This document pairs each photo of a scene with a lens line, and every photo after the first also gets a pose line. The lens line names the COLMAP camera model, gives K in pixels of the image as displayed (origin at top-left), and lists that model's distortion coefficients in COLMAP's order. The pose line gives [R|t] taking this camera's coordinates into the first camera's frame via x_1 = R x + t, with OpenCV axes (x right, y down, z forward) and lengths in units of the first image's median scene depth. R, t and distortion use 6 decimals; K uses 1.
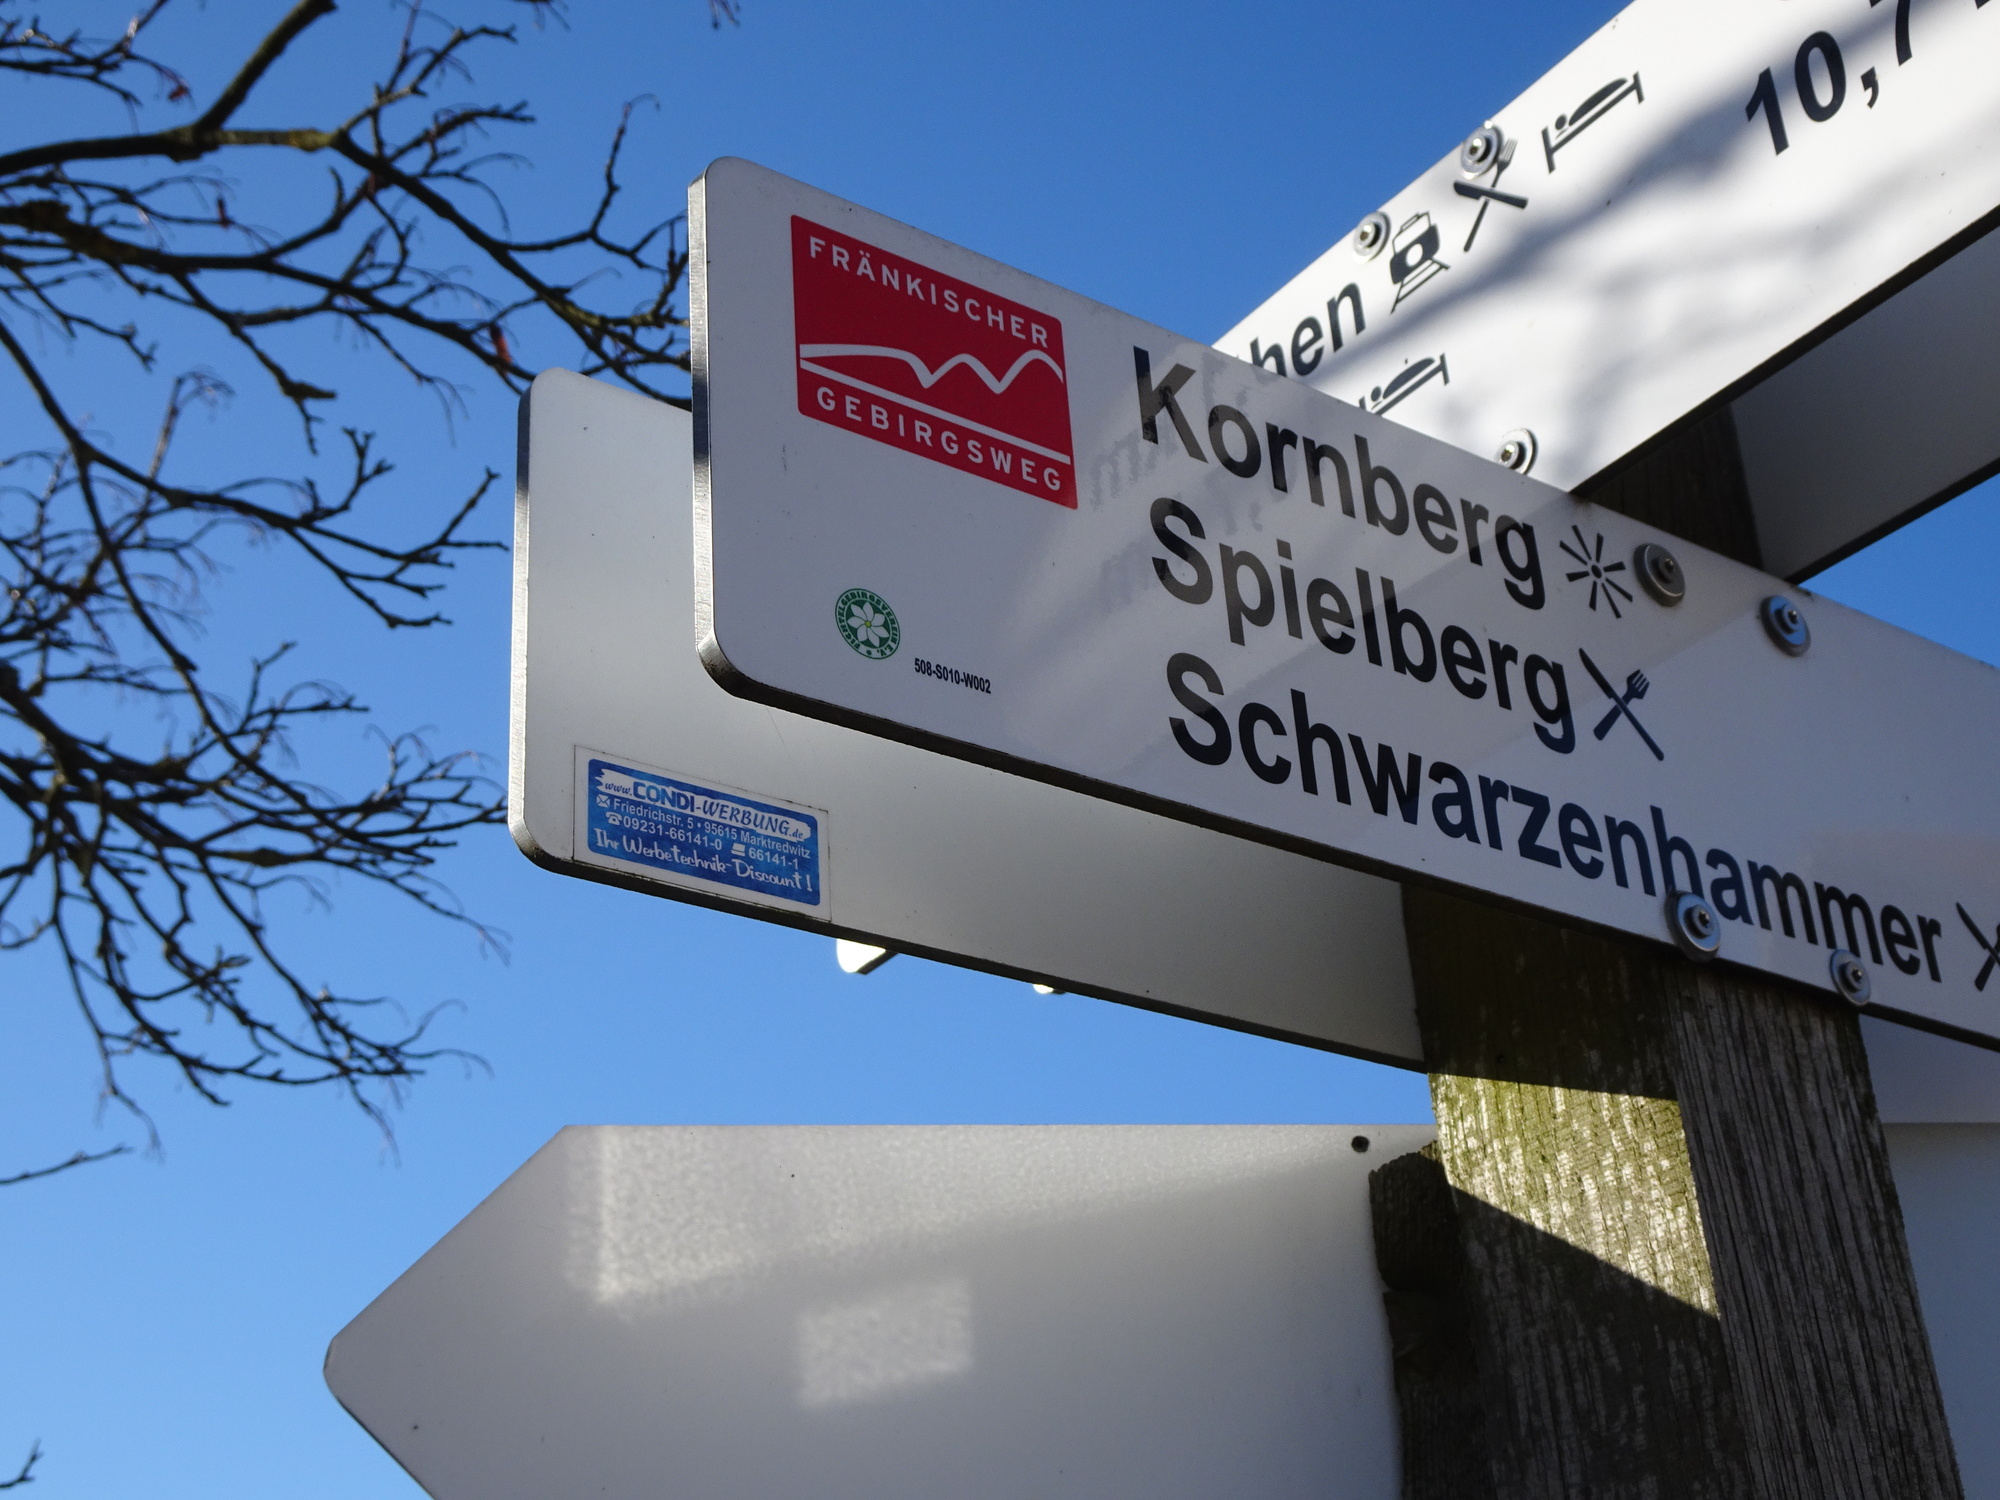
lens RADIAL K [[2802.4, 0, 997.3], [0, 2802.4, 709.7], [0, 0, 1]] dist [0.005632, 0.004320]
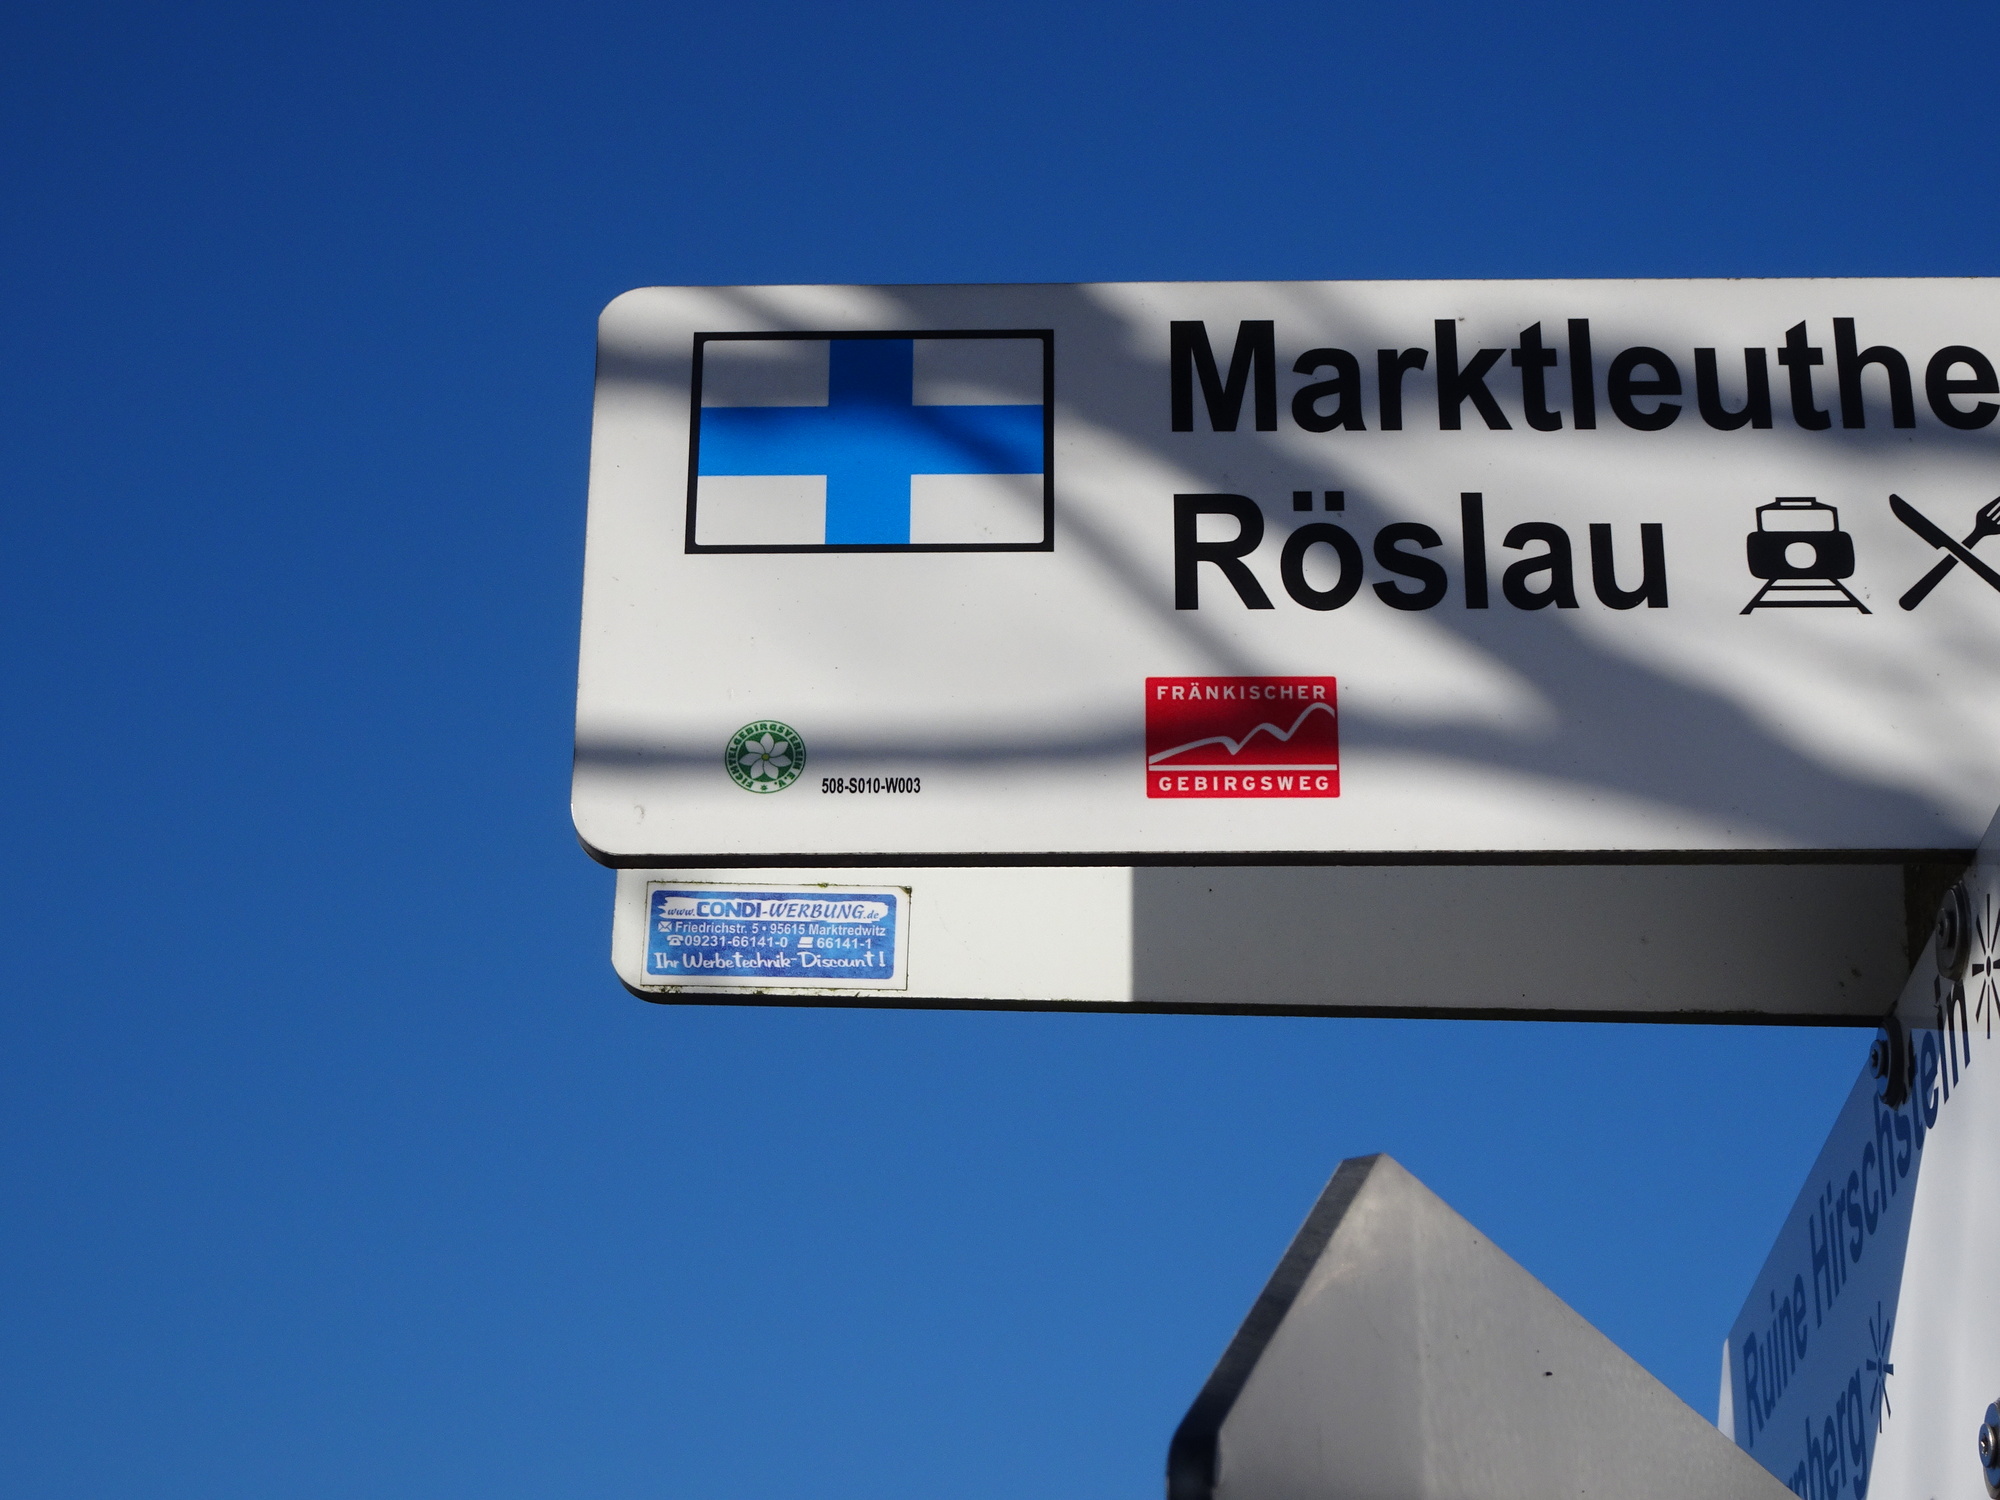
lens RADIAL K [[4201.2, 0, 1004.1], [0, 4201.2, 694.6], [0, 0, 1]] dist [-0.026540, 0.370784]
pose [[0.587157, 0.426918, 0.687741, -0.825149], [-0.422493, 0.886336, -0.189494, 0.267574], [-0.690468, -0.179303, 0.700789, 0.545303]]
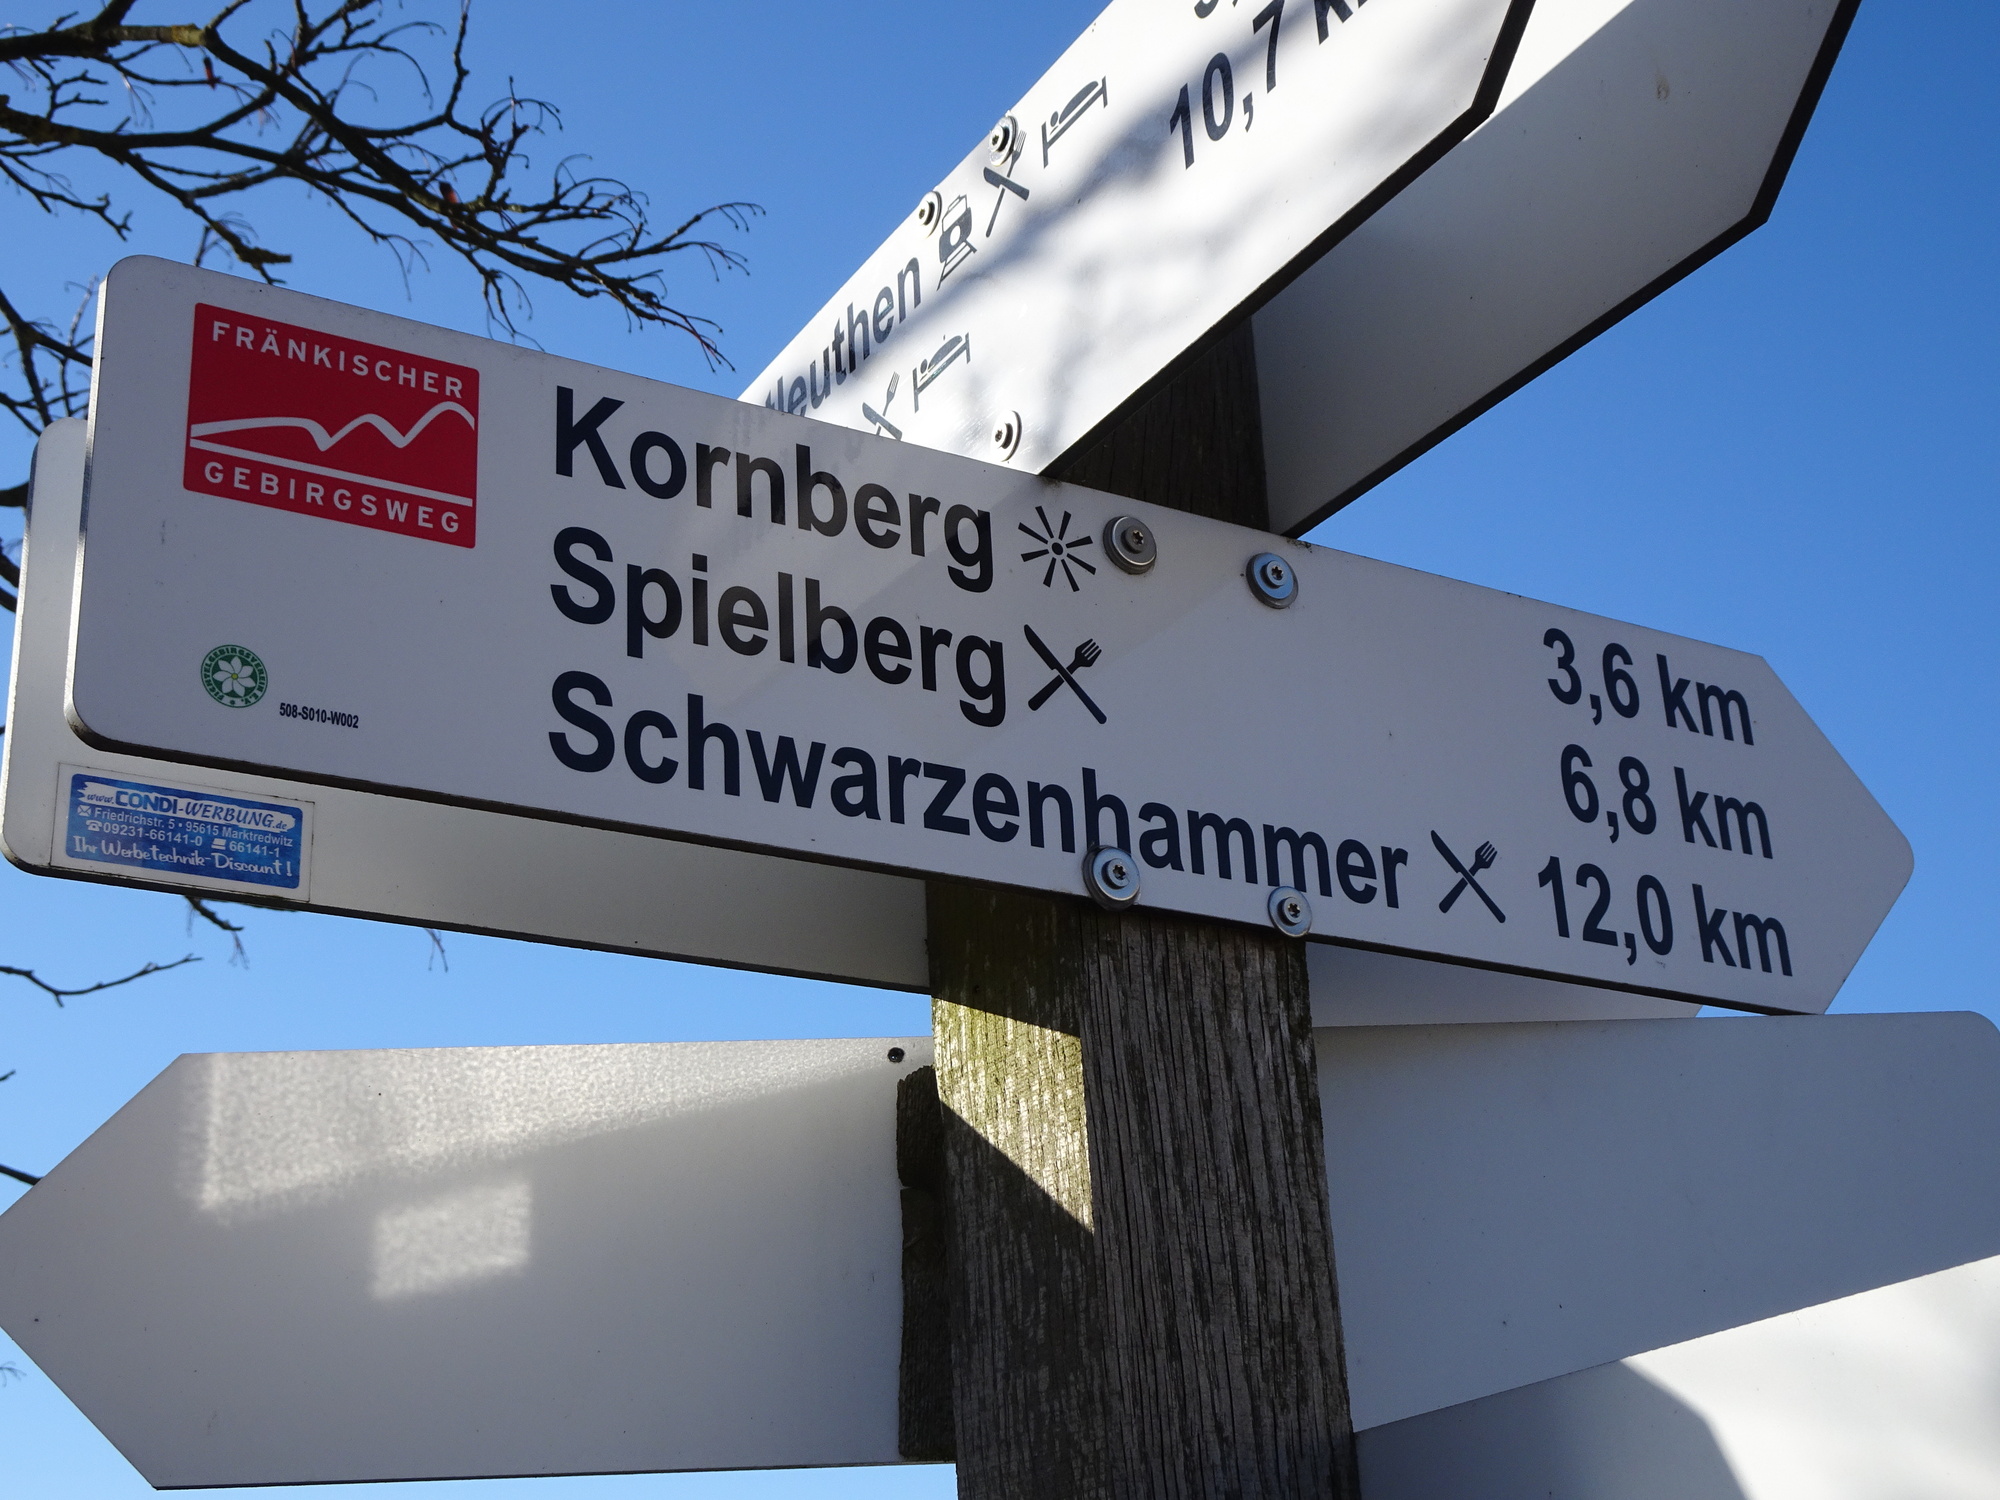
lens RADIAL K [[2802.4, 0, 997.3], [0, 2802.4, 709.7], [0, 0, 1]] dist [0.005632, 0.004320]
pose [[0.996302, -0.022422, -0.082941, 0.293958], [0.029877, 0.995515, 0.089762, -0.089996], [0.080556, -0.091908, 0.992504, -0.103500]]
